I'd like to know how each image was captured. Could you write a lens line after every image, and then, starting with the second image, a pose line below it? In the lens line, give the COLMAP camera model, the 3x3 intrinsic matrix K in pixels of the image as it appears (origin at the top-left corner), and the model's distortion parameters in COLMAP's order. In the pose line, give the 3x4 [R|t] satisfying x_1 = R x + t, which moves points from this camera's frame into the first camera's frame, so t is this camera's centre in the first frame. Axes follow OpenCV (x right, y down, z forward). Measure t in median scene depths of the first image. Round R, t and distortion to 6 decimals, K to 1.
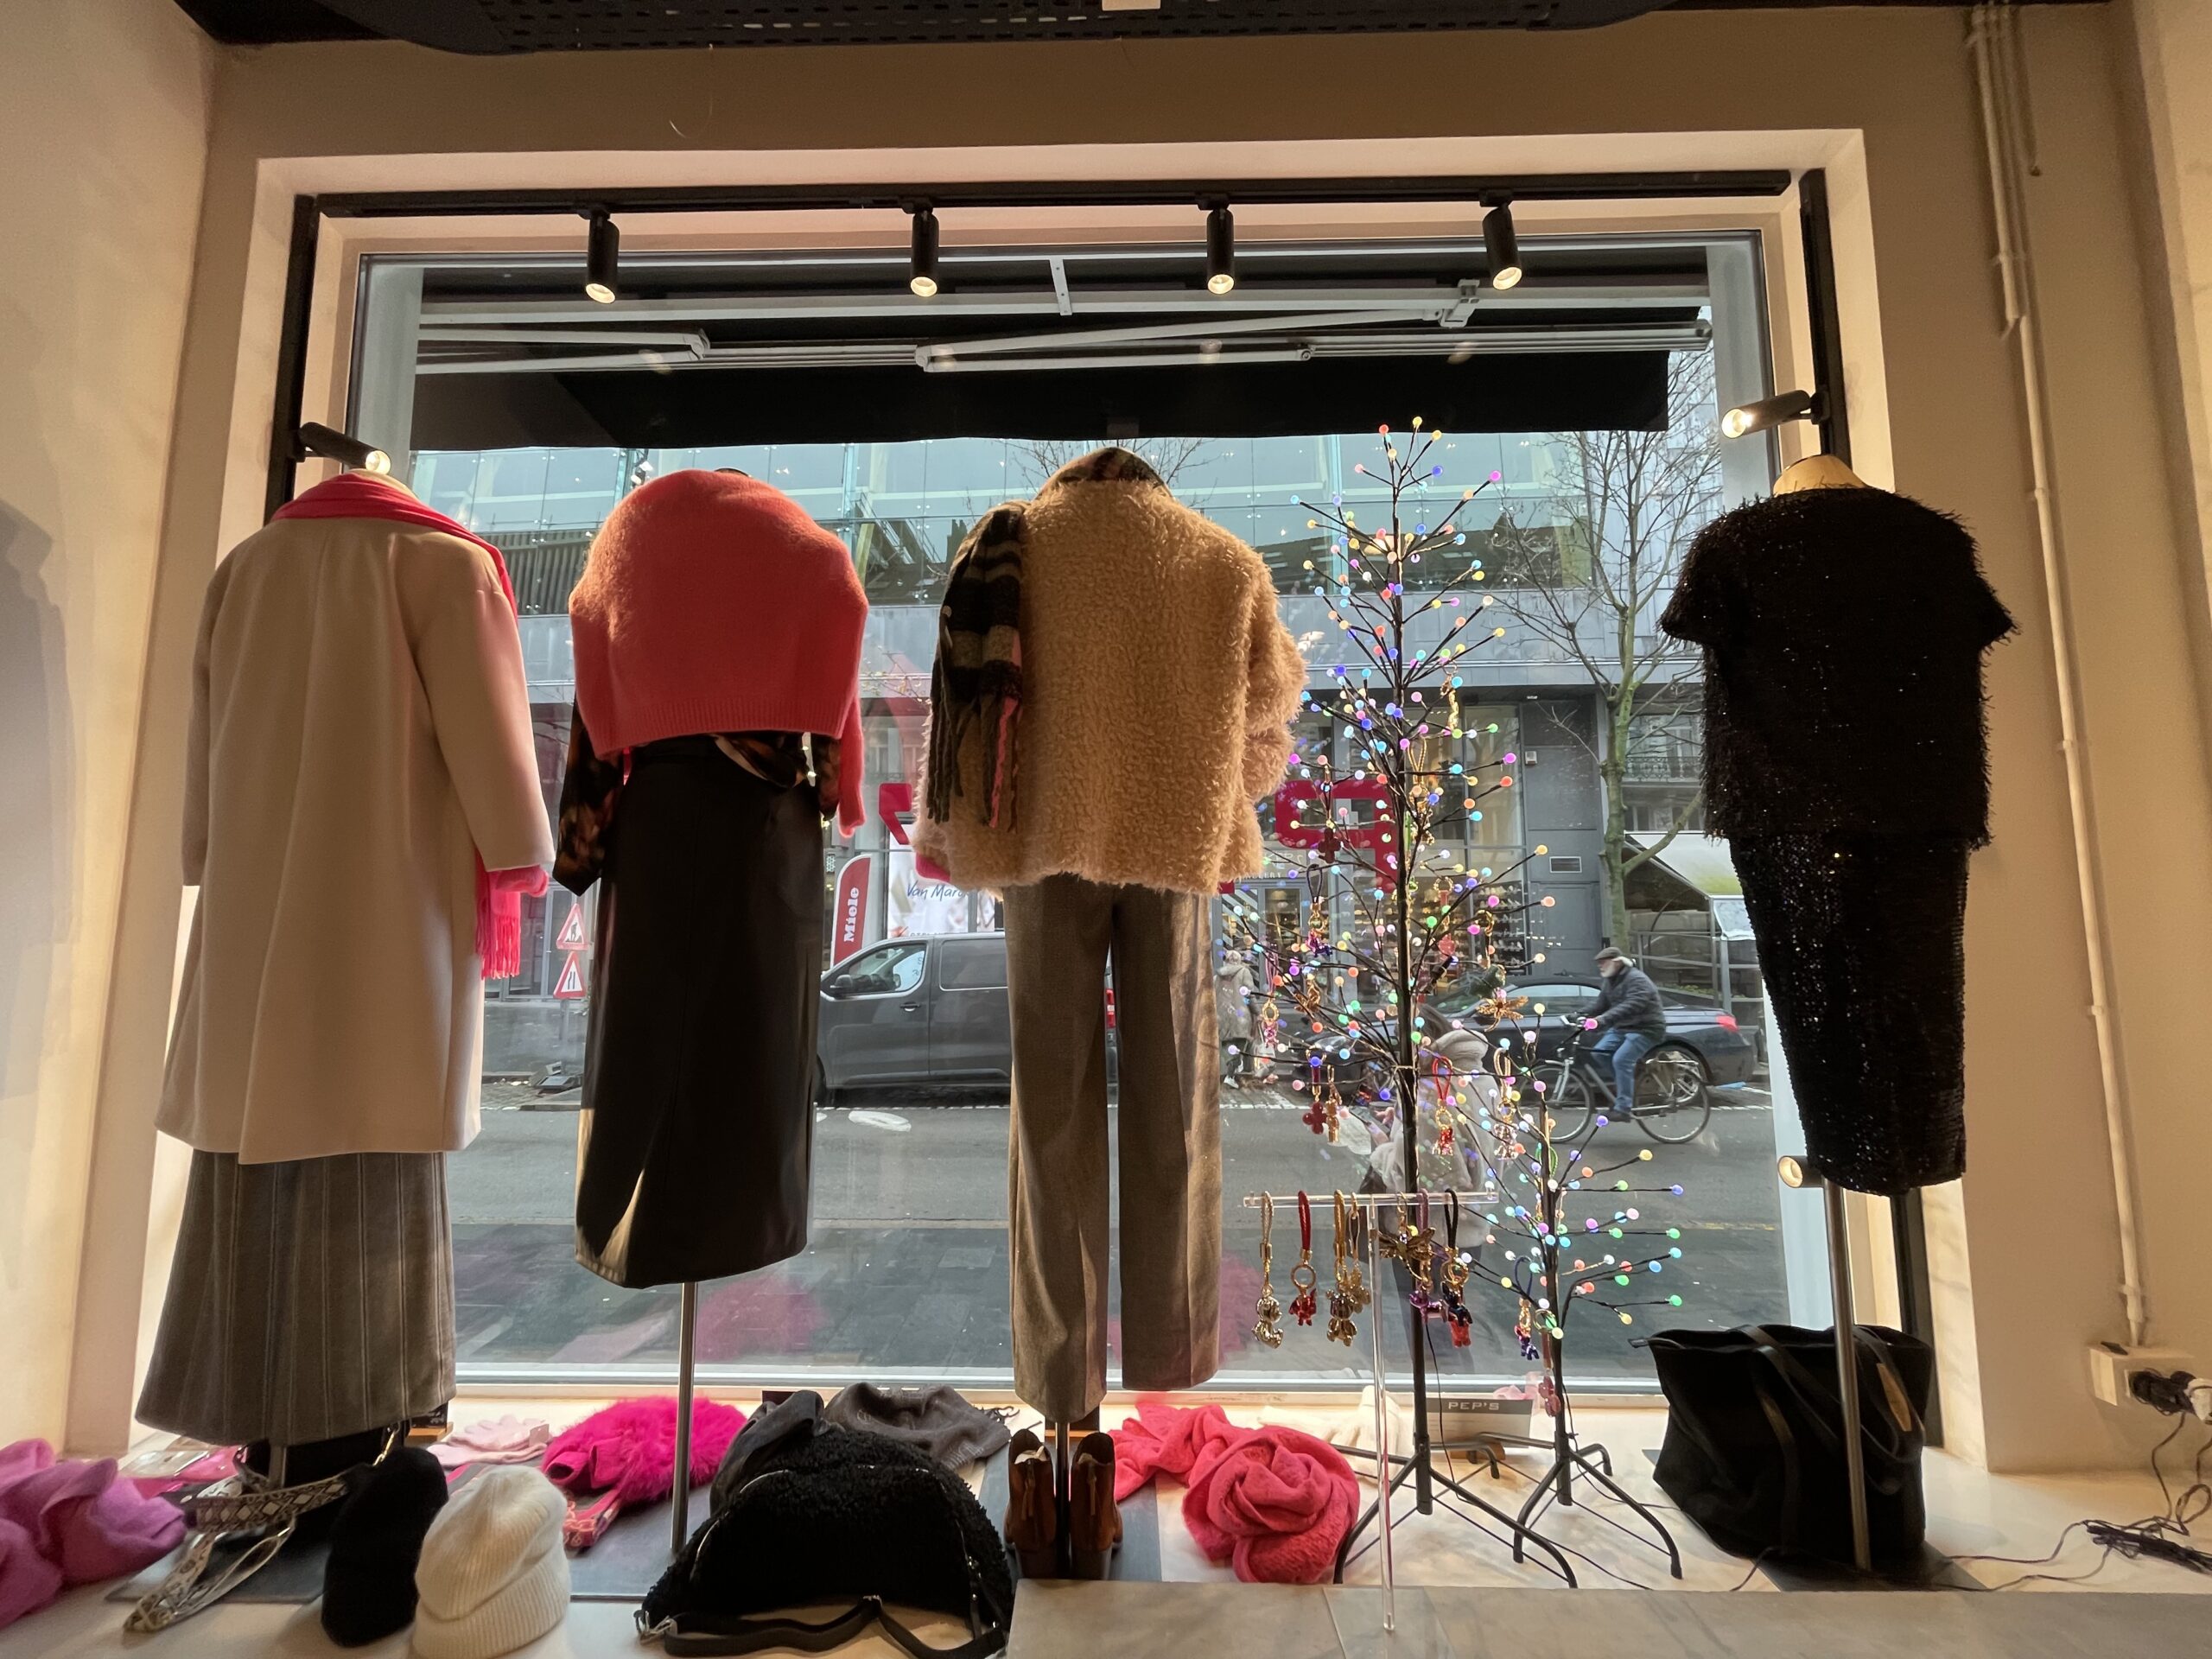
lens RADIAL K [[880.2, 0, 1104.3], [0, 880.2, 837.0], [0, 0, 1]] dist [-0.001058, -0.000203]
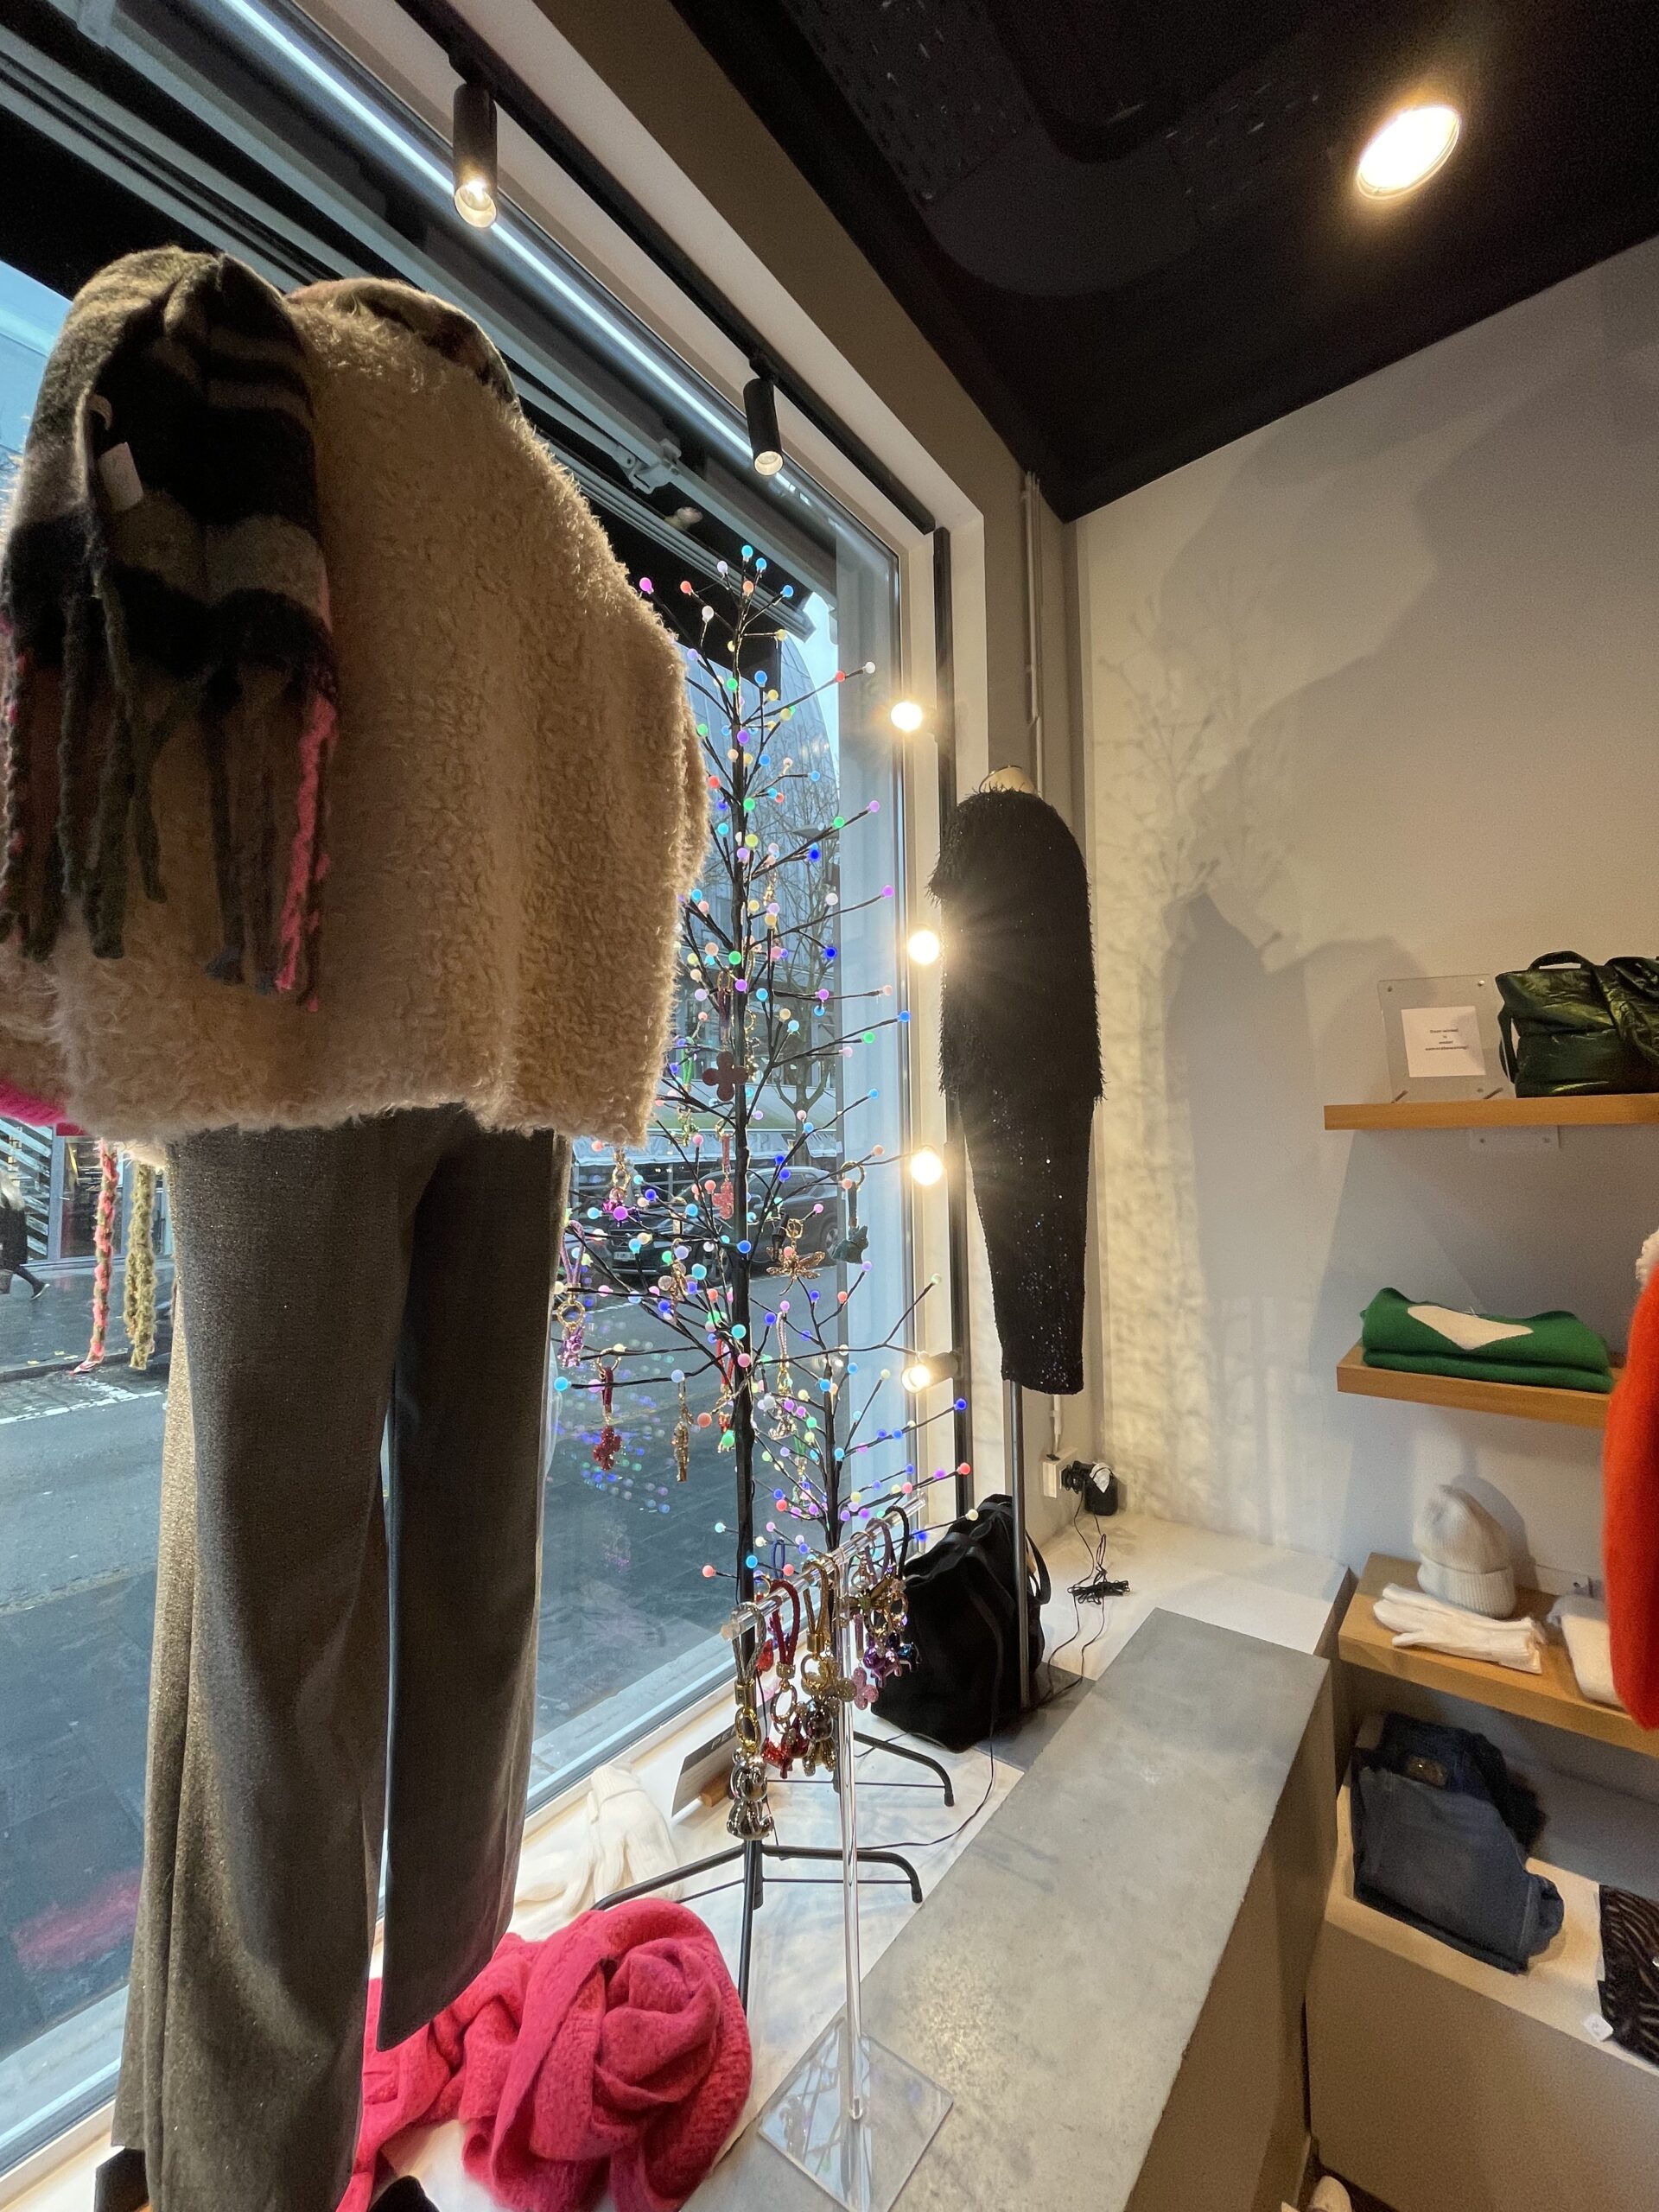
lens RADIAL K [[880.2, 0, 825.2], [0, 880.2, 1093.0], [0, 0, 1]] dist [-0.001058, -0.000203]
pose [[0.609654, 0.043910, 0.791451, -0.258587], [-0.068414, 0.997654, -0.002651, 0.018868], [-0.789710, -0.052530, 0.611227, 0.470372]]
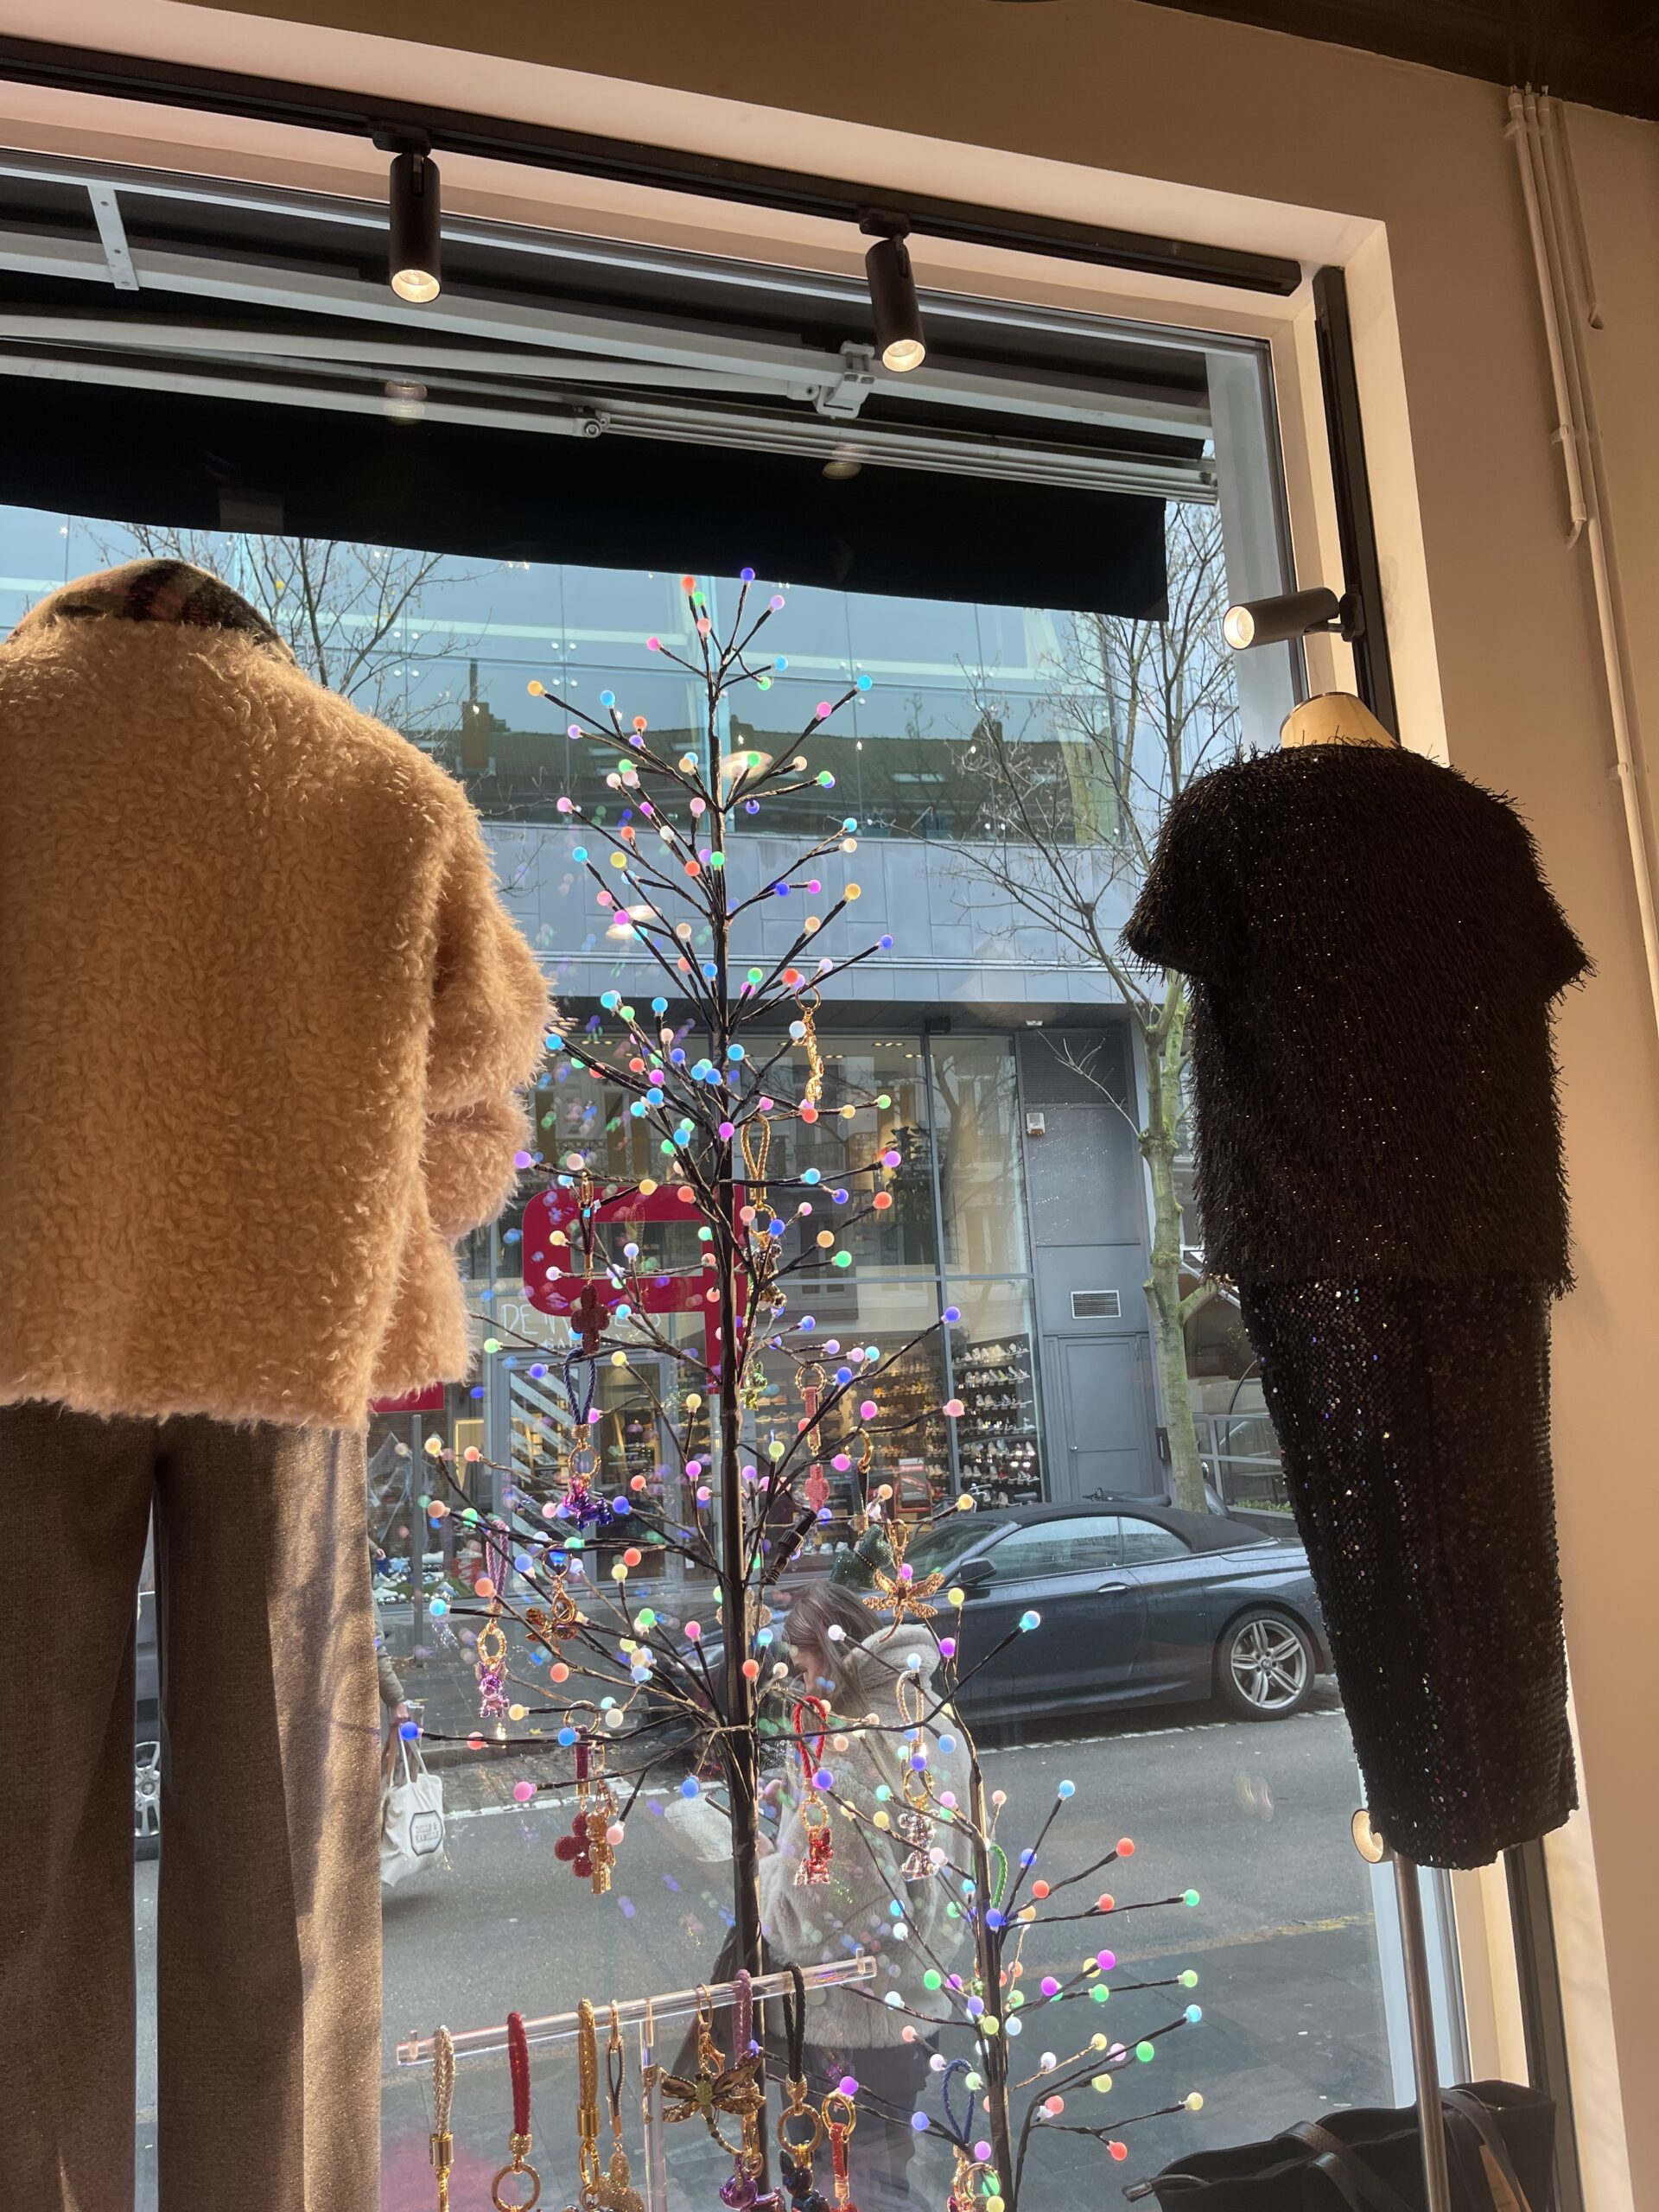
lens RADIAL K [[1646.6, 0, 829.5], [0, 1646.6, 1106.0], [0, 0, 1]] dist [0.076425, -0.106550]
pose [[0.948964, 0.009129, 0.315251, 0.070656], [0.021525, 0.995376, -0.093618, -0.021616], [-0.314648, 0.095626, 0.944379, -0.017270]]
